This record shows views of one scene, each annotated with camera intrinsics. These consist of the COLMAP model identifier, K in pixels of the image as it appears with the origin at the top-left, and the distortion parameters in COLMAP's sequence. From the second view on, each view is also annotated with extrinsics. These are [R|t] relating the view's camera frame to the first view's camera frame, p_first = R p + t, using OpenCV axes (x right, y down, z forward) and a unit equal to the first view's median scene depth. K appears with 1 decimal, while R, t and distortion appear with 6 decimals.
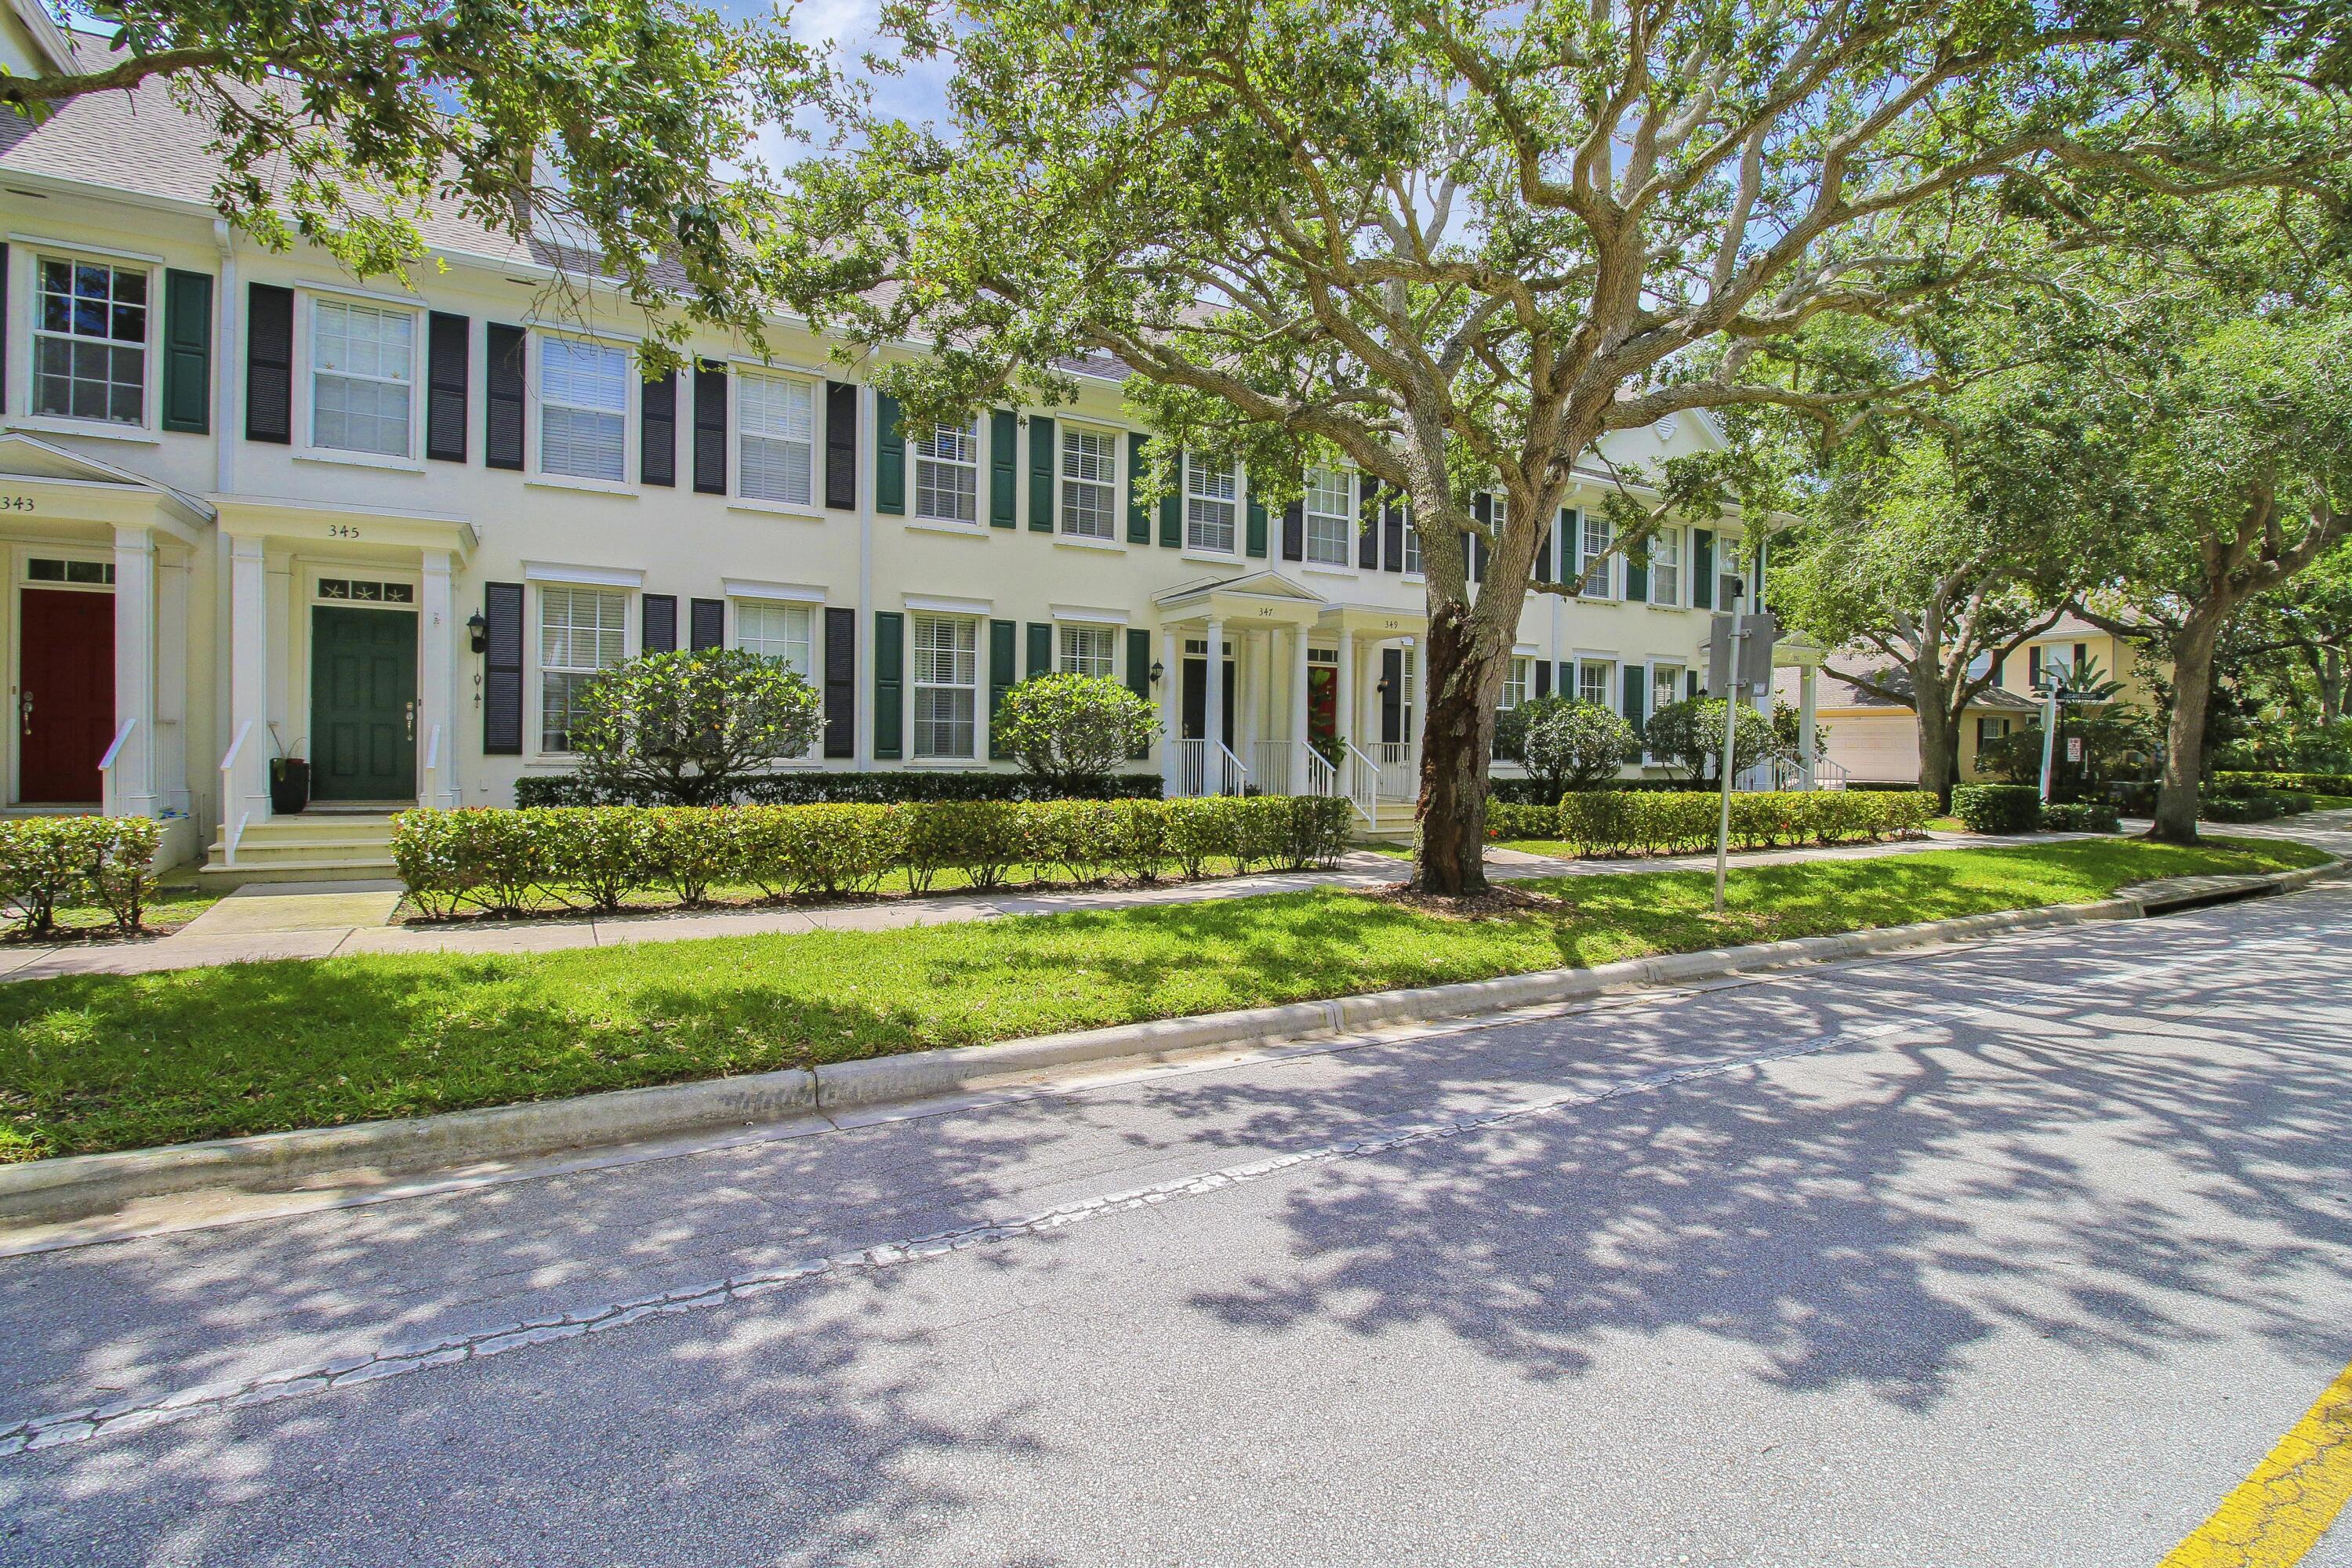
lens RADIAL K [[1109.1, 0, 1178.7], [0, 1109.1, 757.9], [0, 0, 1]] dist [0.003083, -0.016773]
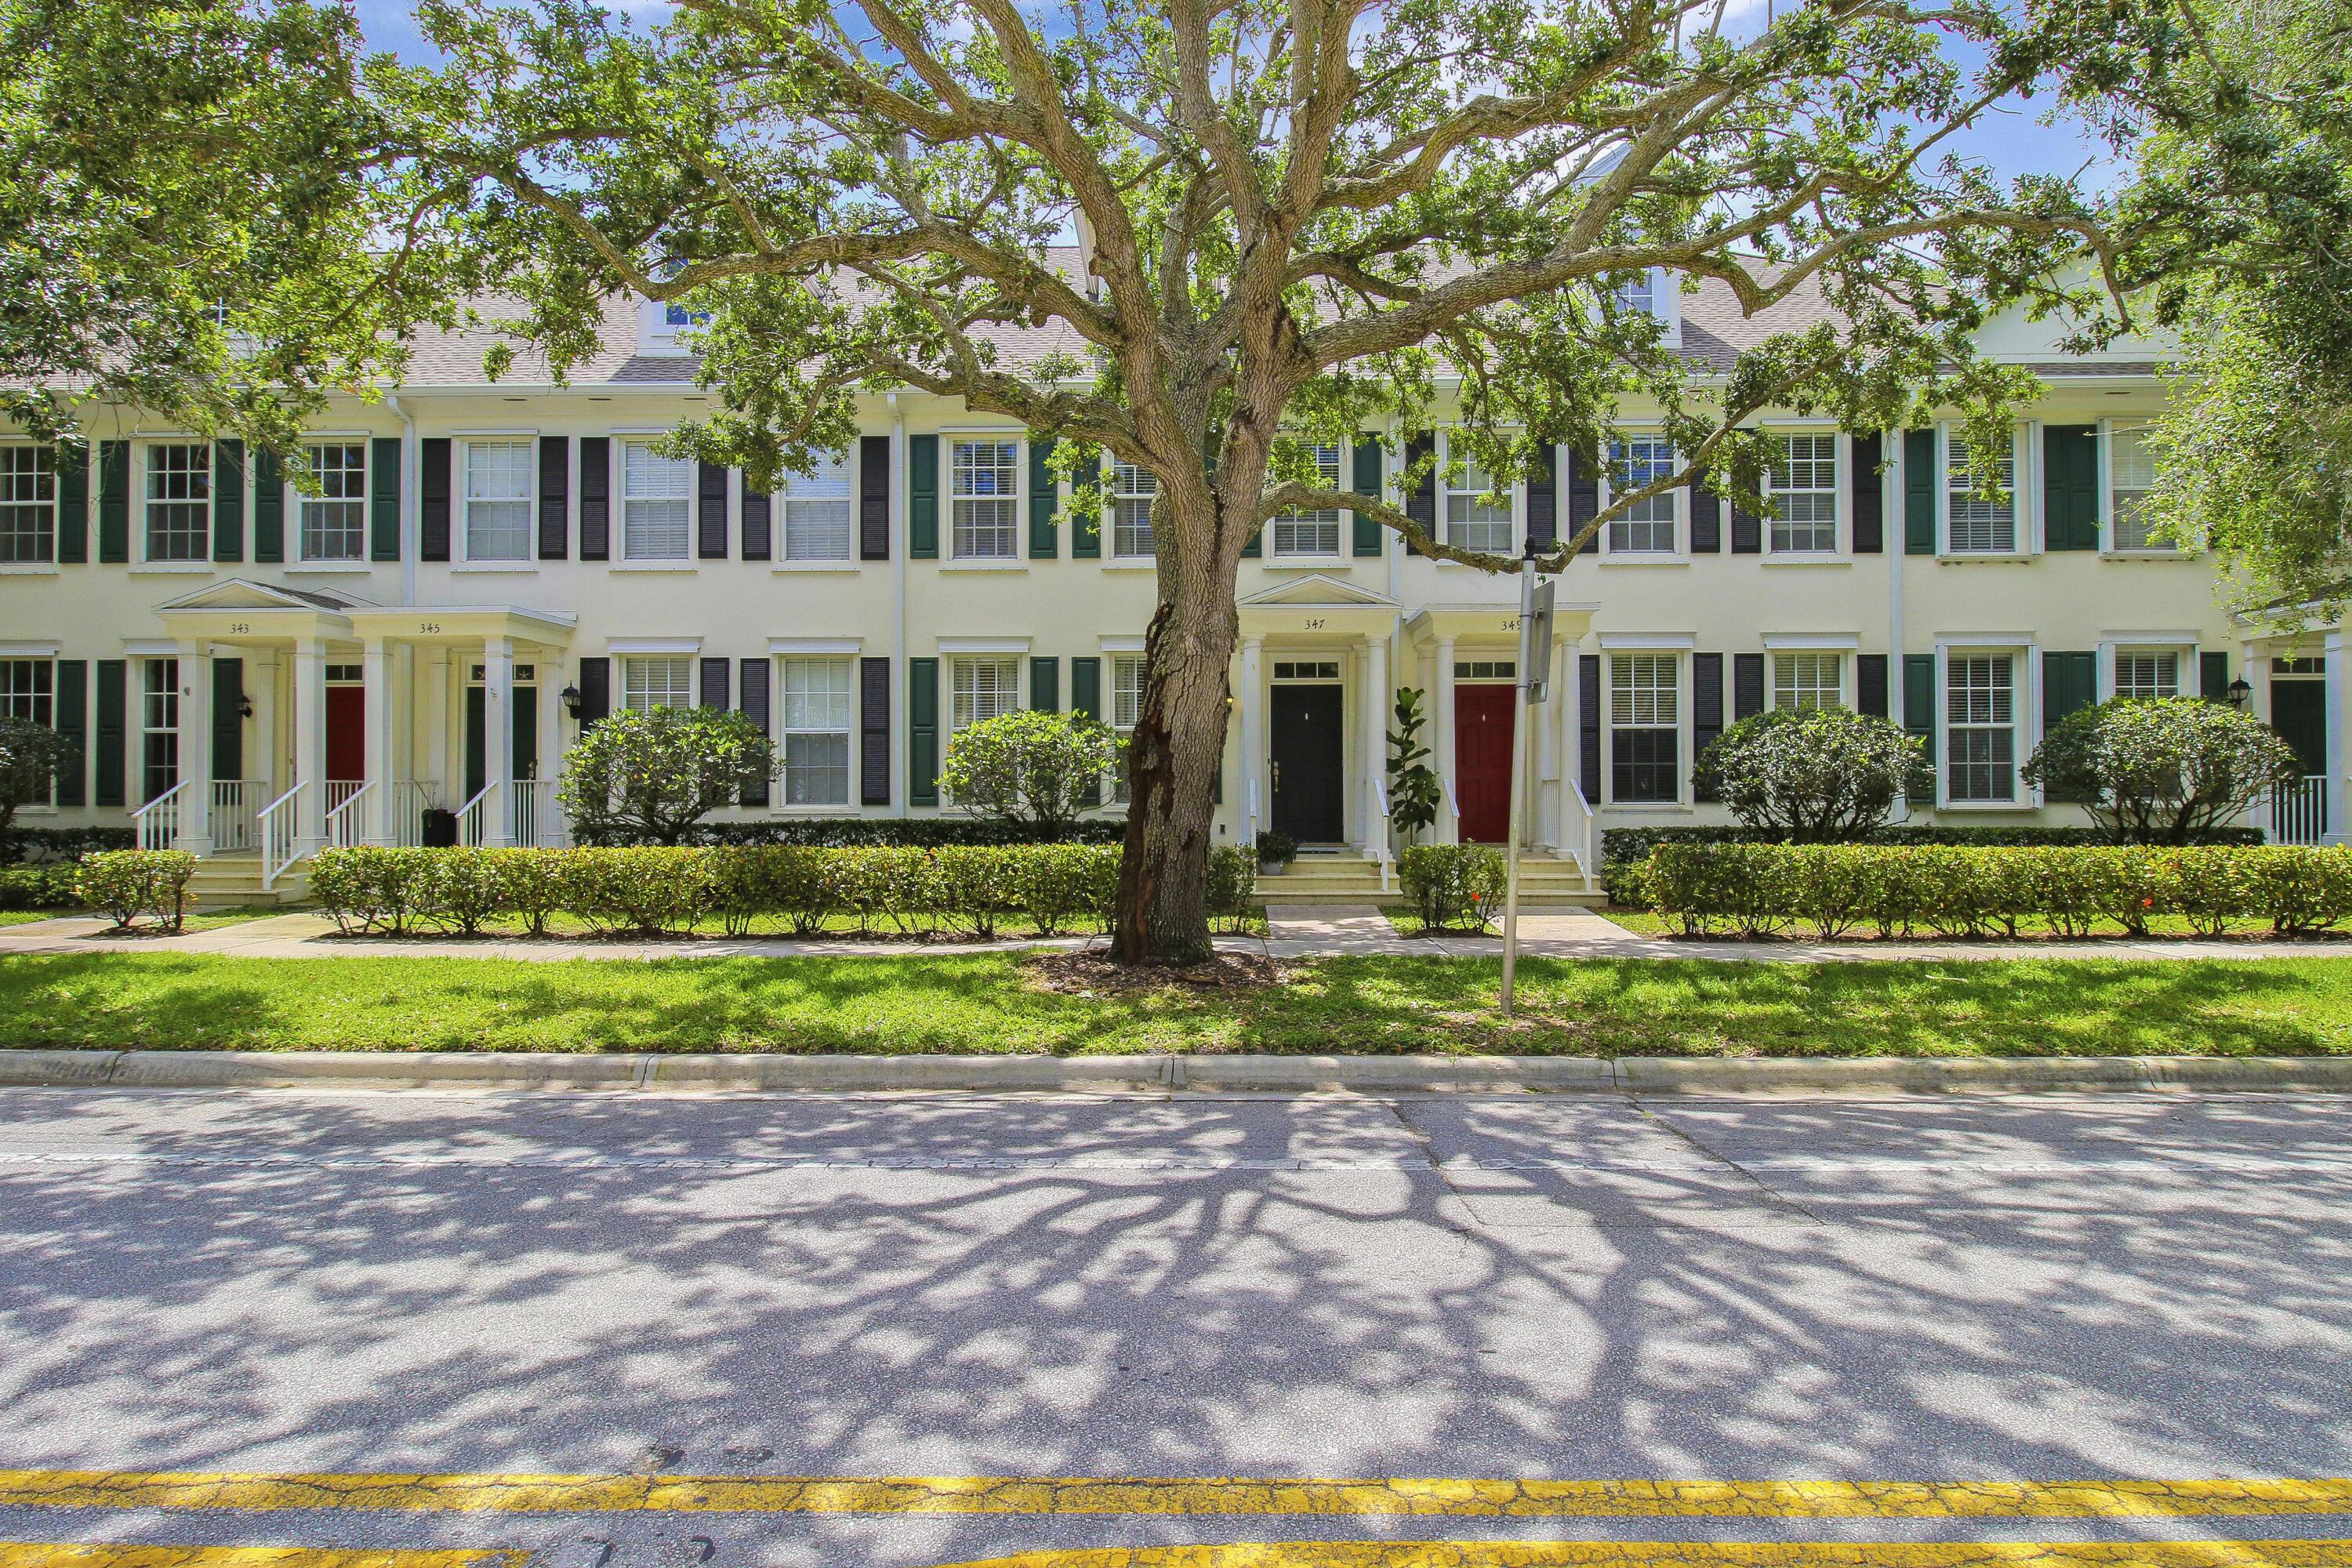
lens RADIAL K [[1289.1, 0, 1176.0], [0, 1289.1, 784.0], [0, 0, 1]] dist [0.000567, -0.001033]
pose [[0.852153, -0.016918, -0.523020, 0.699653], [0.007885, 0.999779, -0.019493, 0.007368], [0.523234, 0.012487, 0.852098, 0.181900]]
